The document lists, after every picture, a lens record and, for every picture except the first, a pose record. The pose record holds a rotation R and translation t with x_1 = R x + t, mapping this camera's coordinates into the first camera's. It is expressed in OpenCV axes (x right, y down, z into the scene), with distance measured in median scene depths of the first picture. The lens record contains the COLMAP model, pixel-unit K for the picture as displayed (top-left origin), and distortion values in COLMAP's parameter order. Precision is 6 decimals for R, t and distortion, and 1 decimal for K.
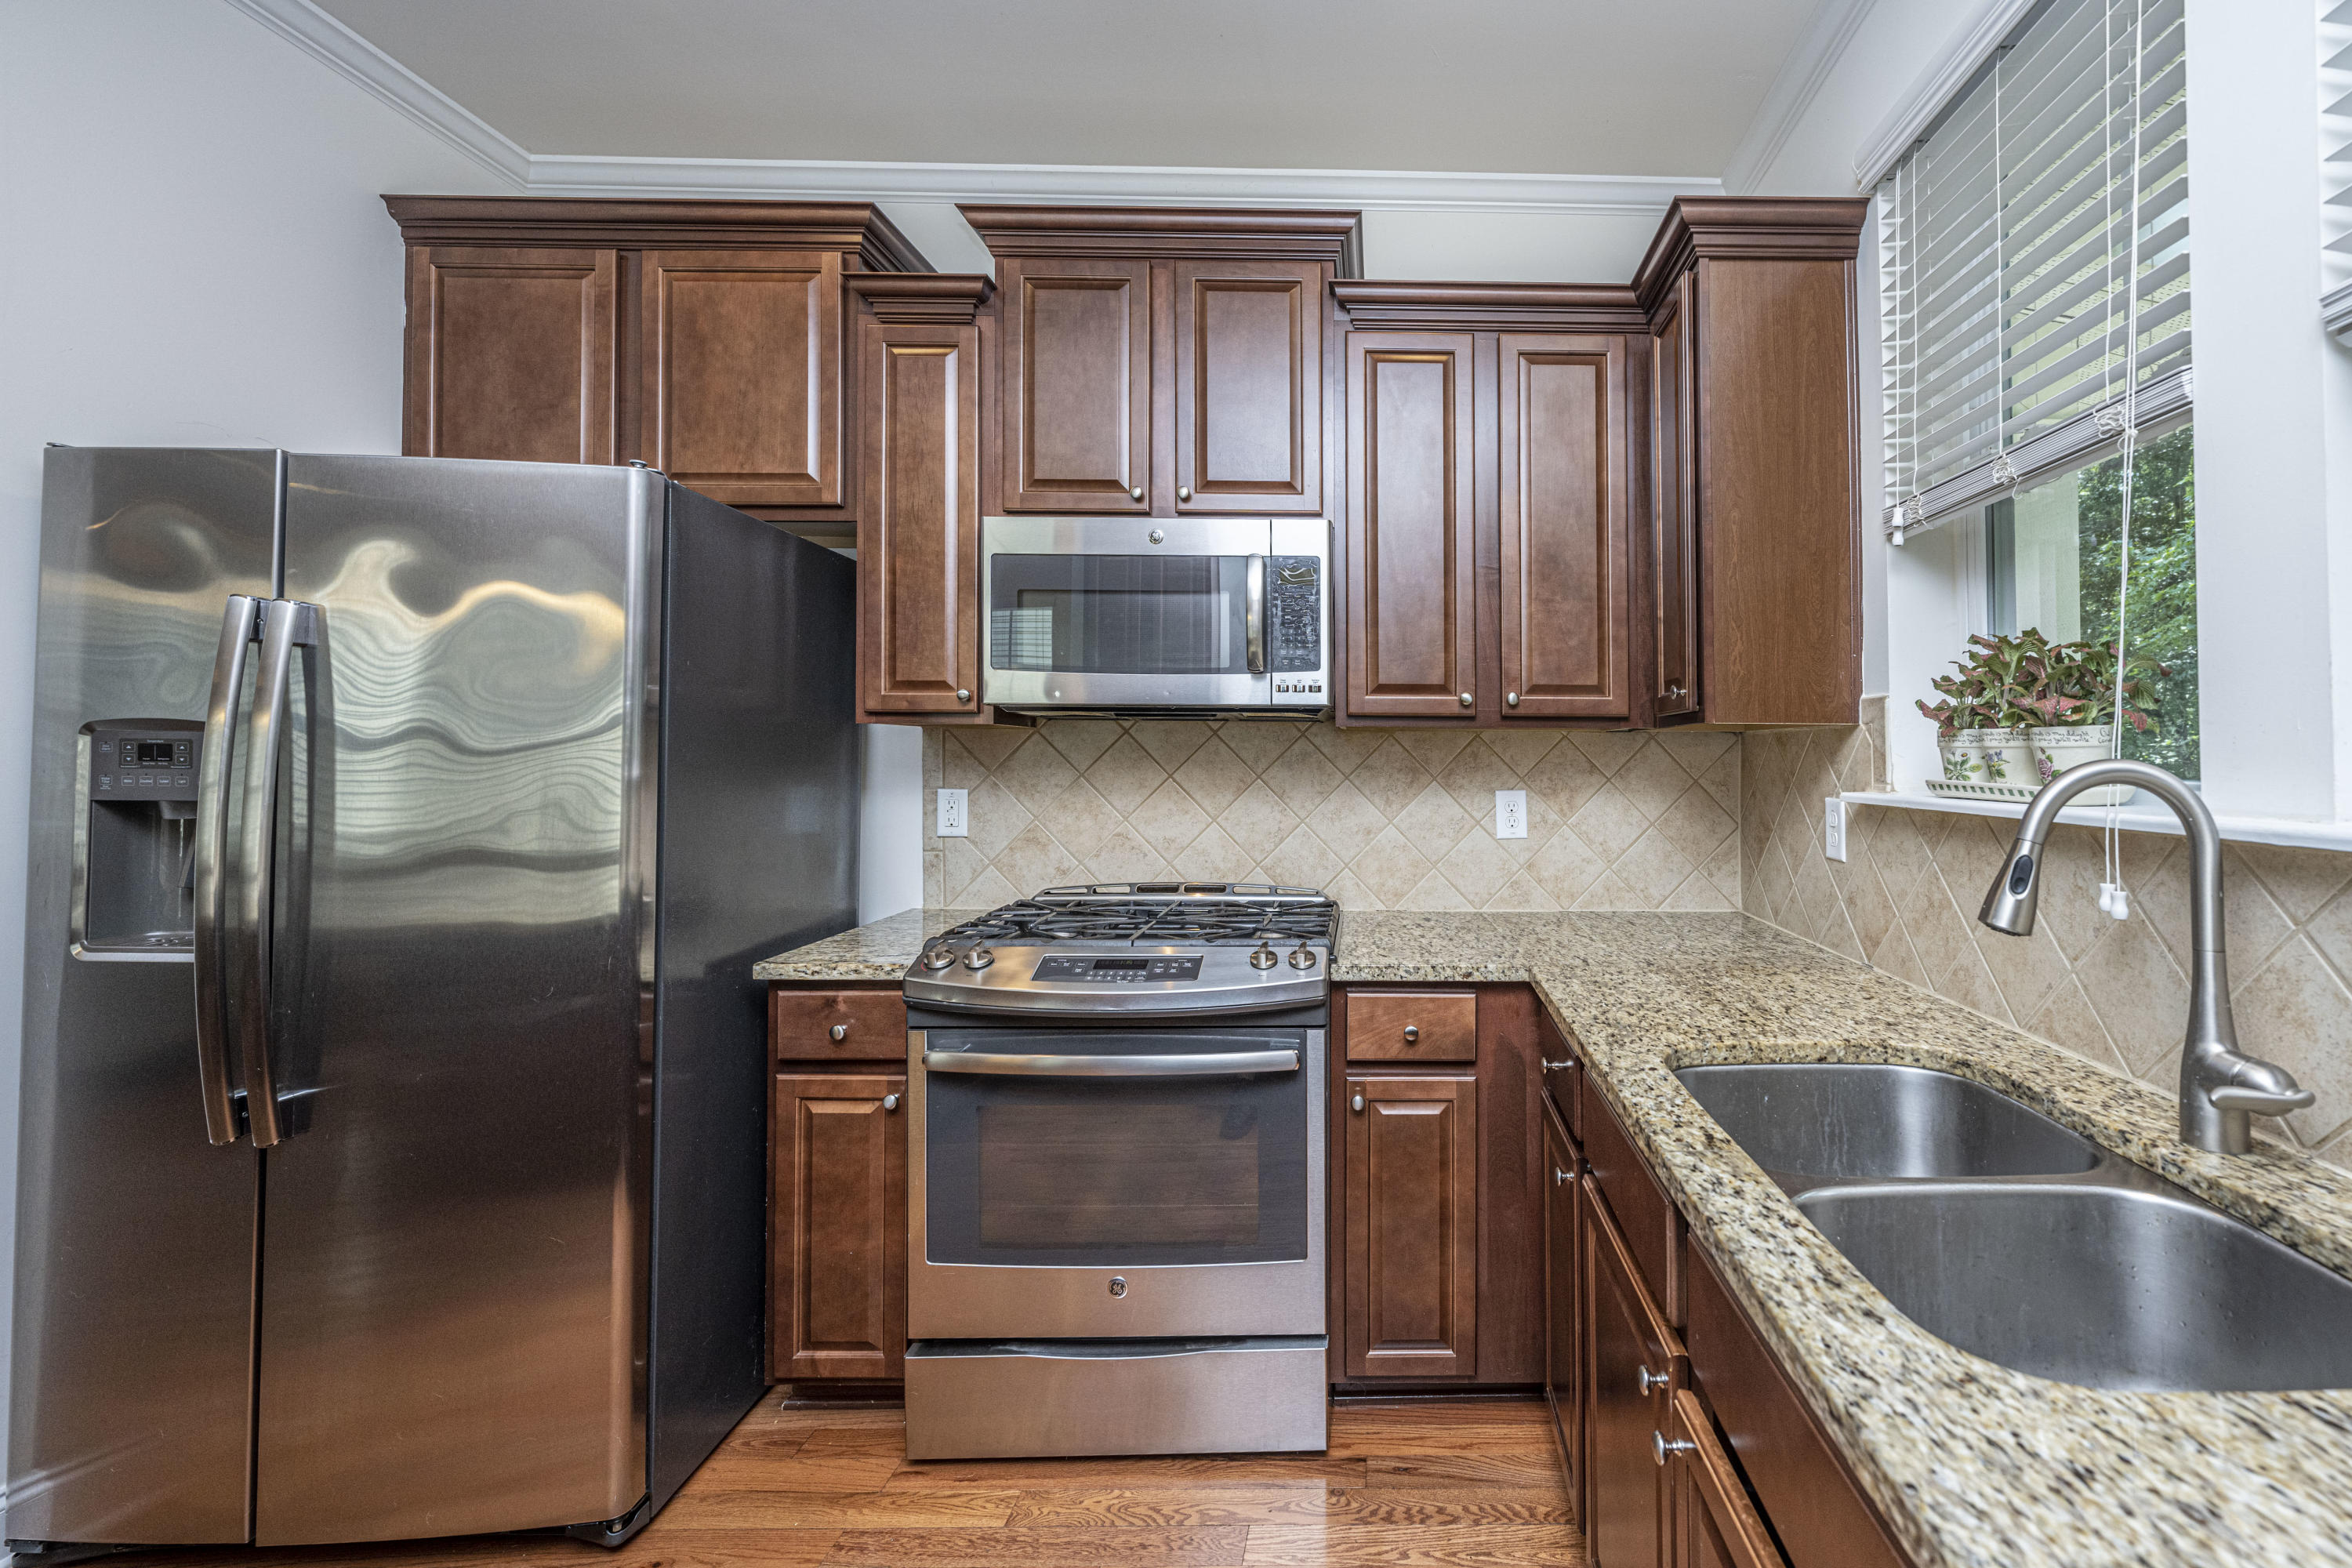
lens RADIAL K [[1004.1, 0, 1401.8], [0, 1004.1, 732.4], [0, 0, 1]] dist [-0.000574, 0.000041]
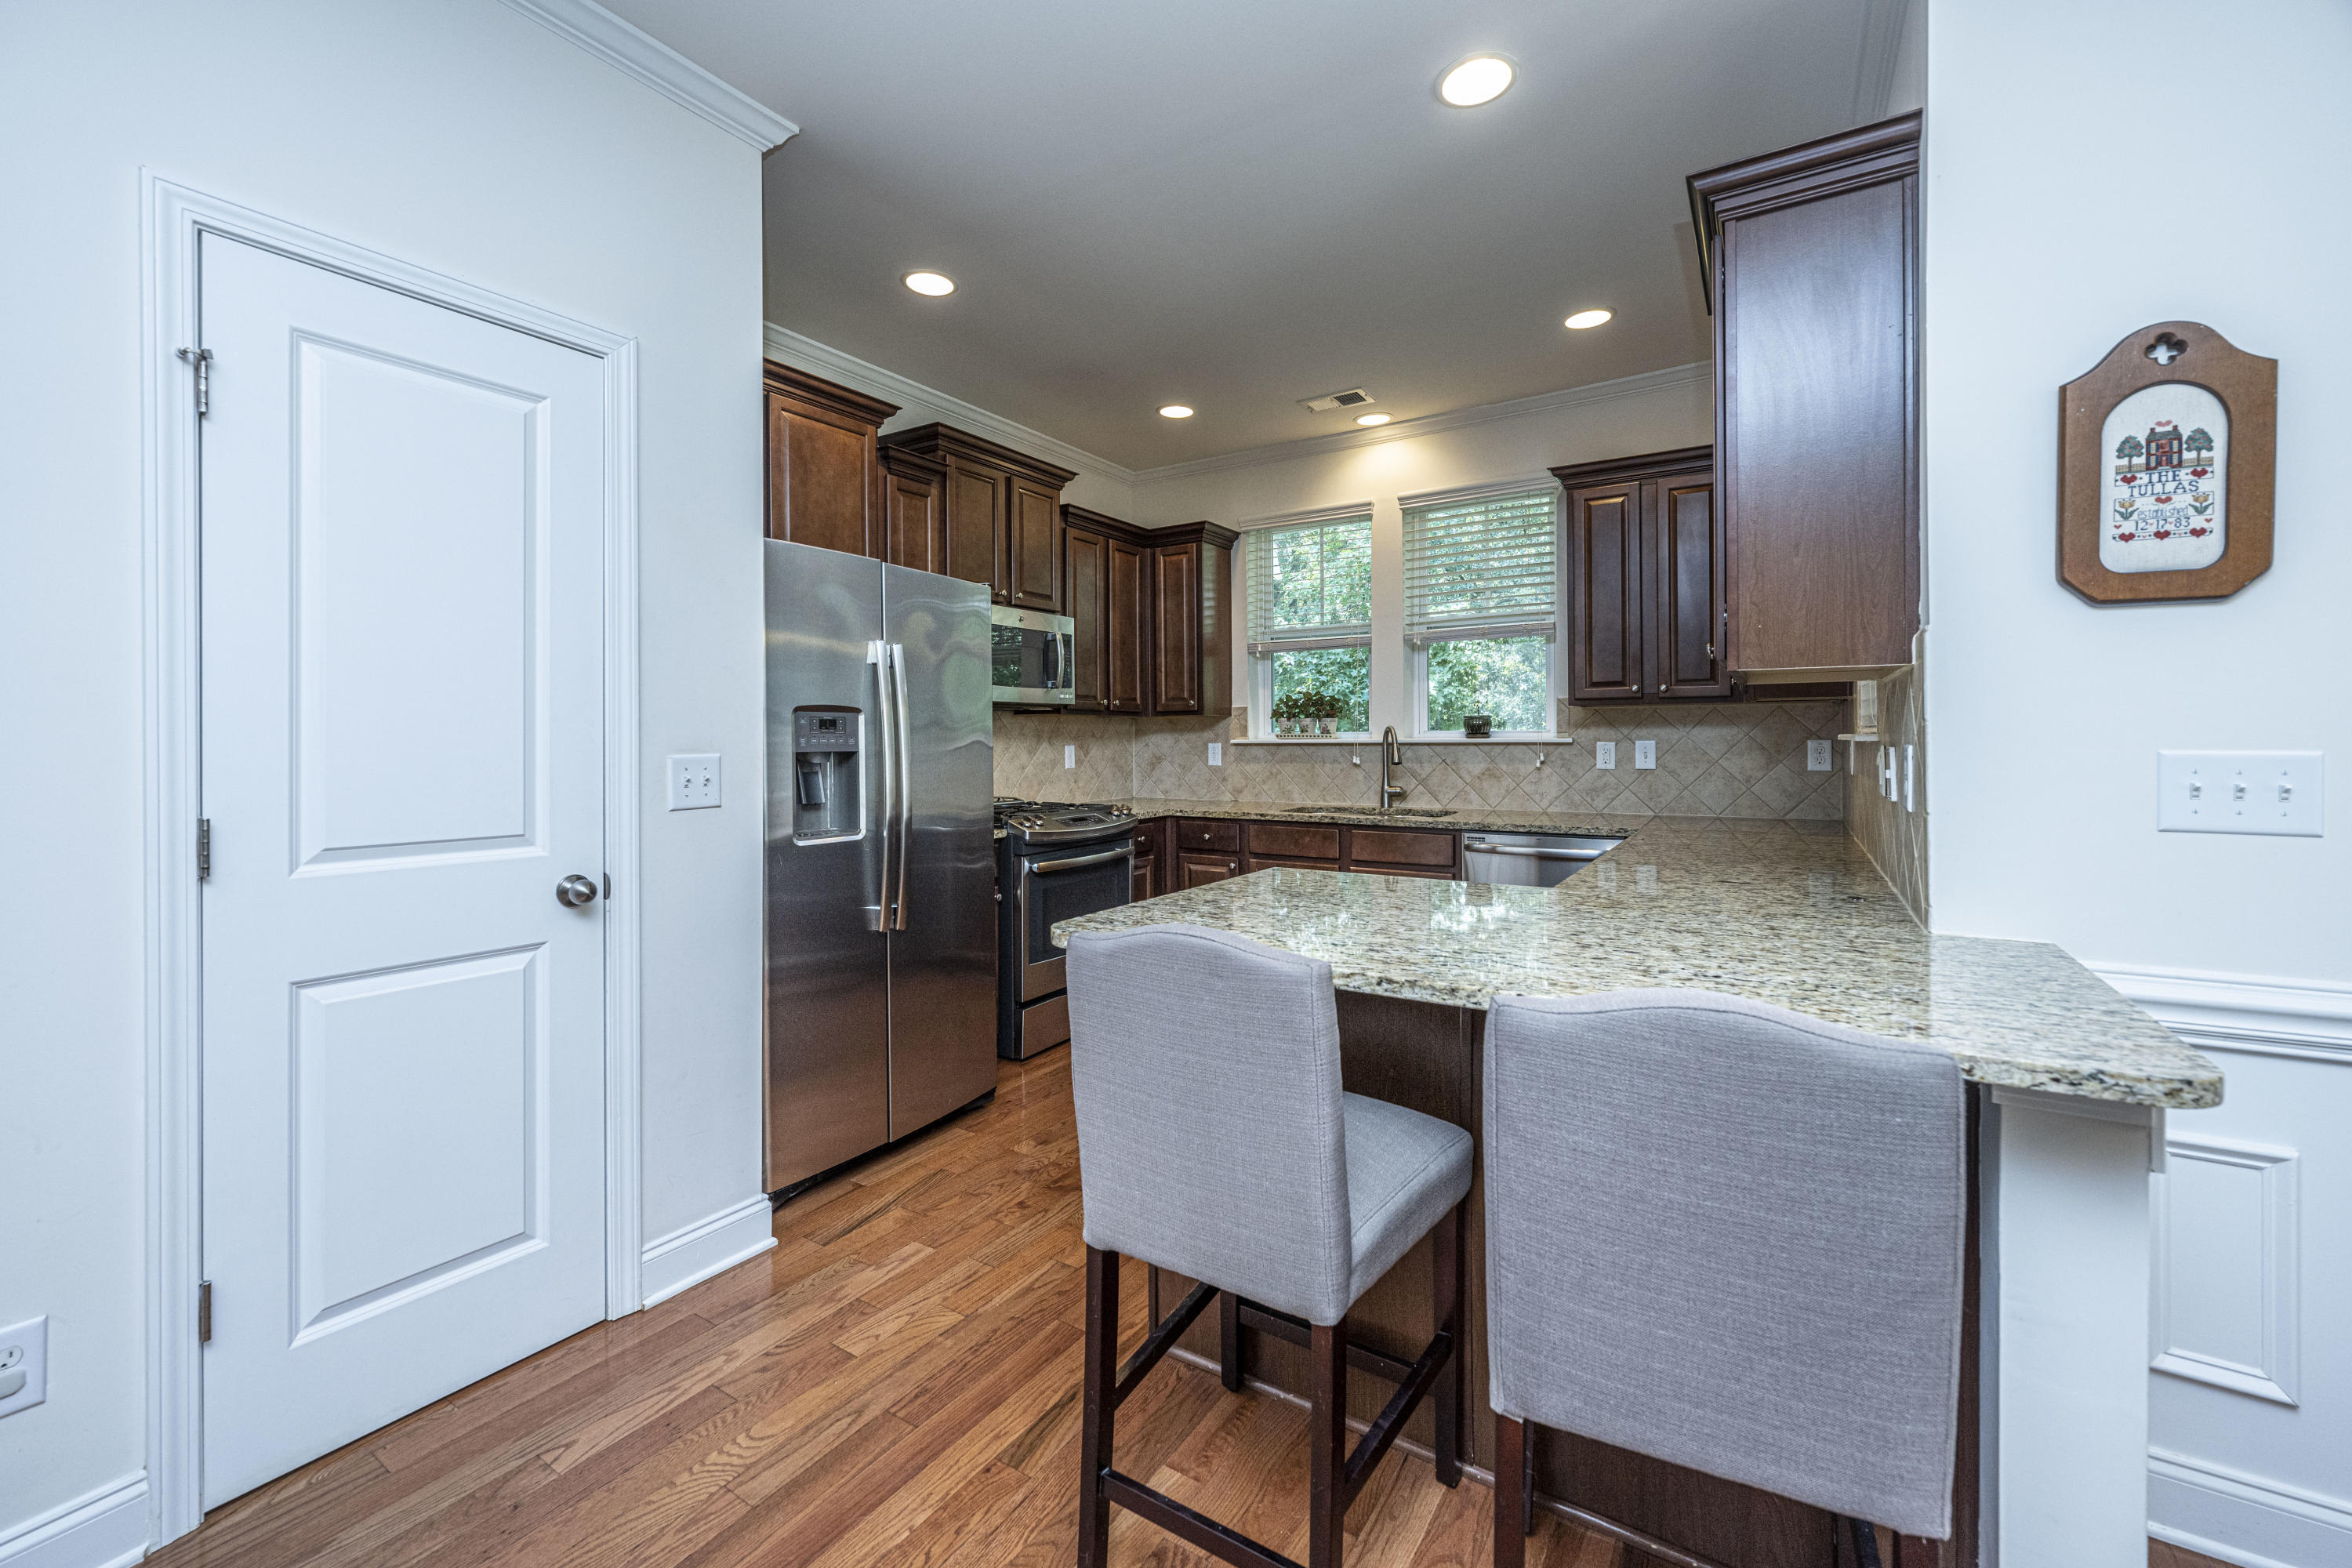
lens RADIAL K [[946.2, 0, 1158.9], [0, 946.2, 785.2], [0, 0, 1]] dist [-0.001641, 0.000043]
pose [[0.567815, -0.052706, 0.821467, -1.617124], [-0.005070, 0.997705, 0.067518, 0.007967], [-0.823141, -0.042502, 0.566244, -0.301909]]
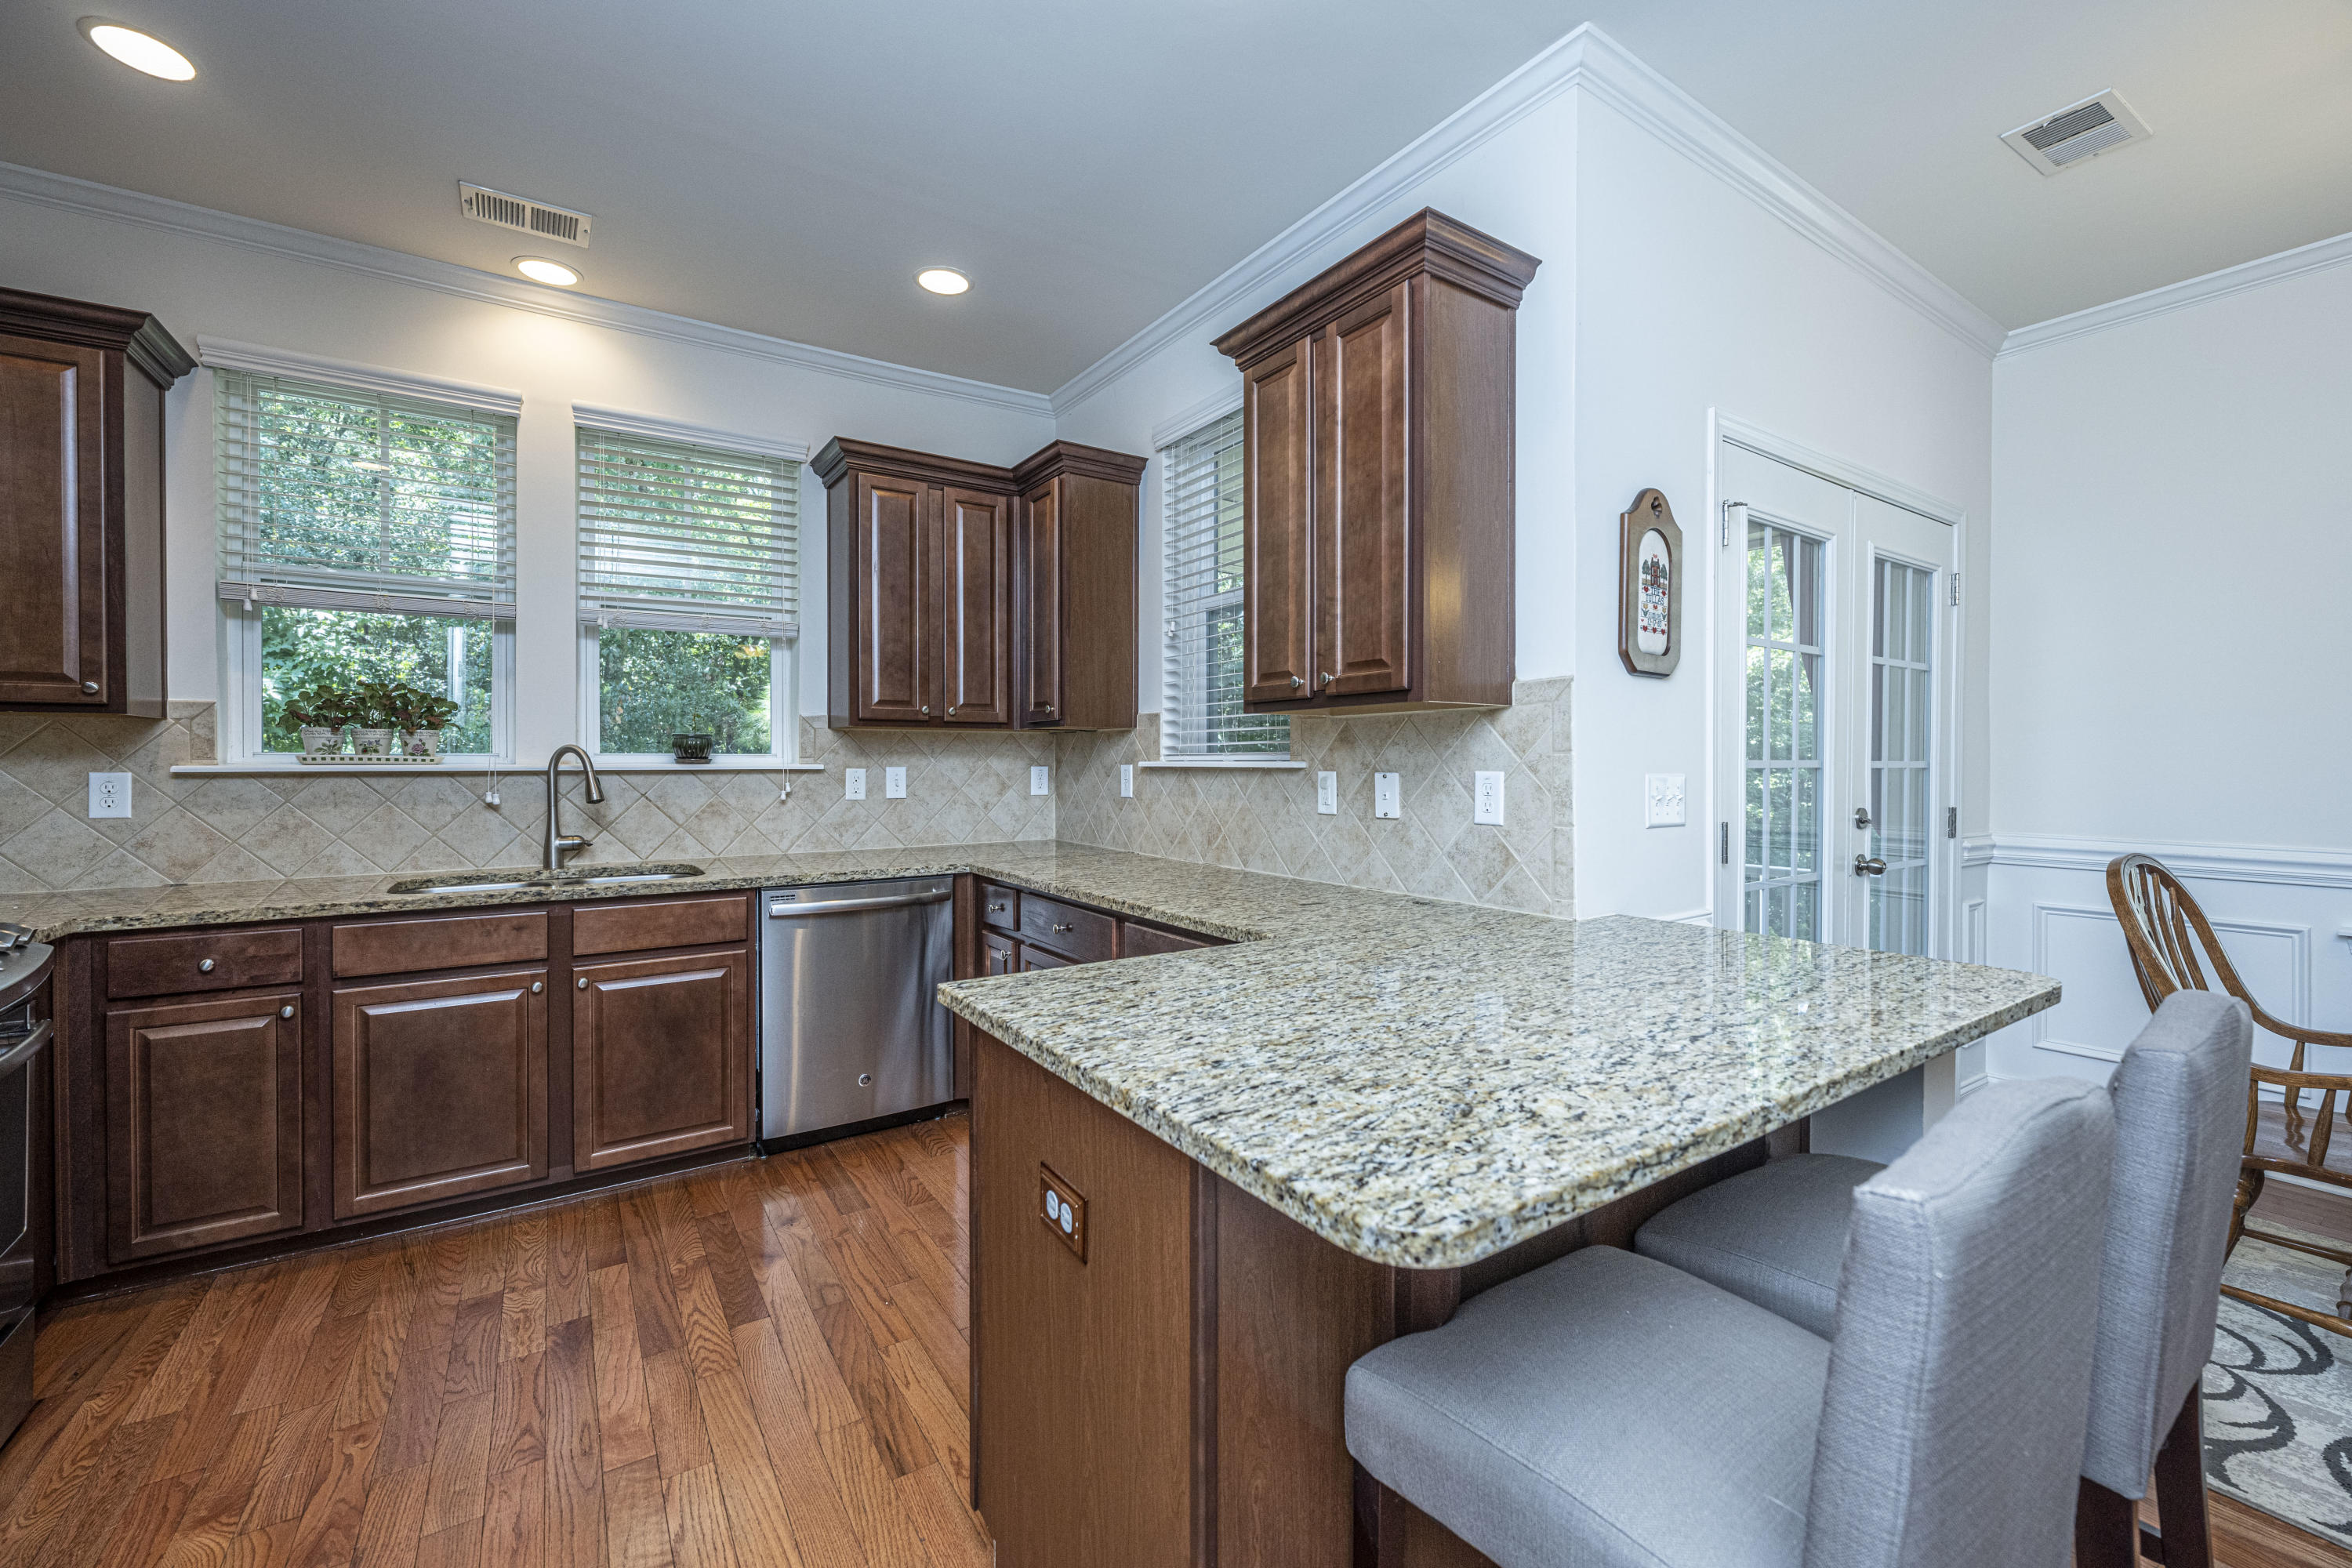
lens RADIAL K [[946.2, 0, 1158.9], [0, 946.2, 785.2], [0, 0, 1]] dist [-0.001641, 0.000043]
pose [[-0.525052, -0.031665, 0.850481, -1.247539], [-0.021456, 0.999482, 0.023966, 0.022374], [-0.850799, -0.005665, -0.525460, 0.438675]]
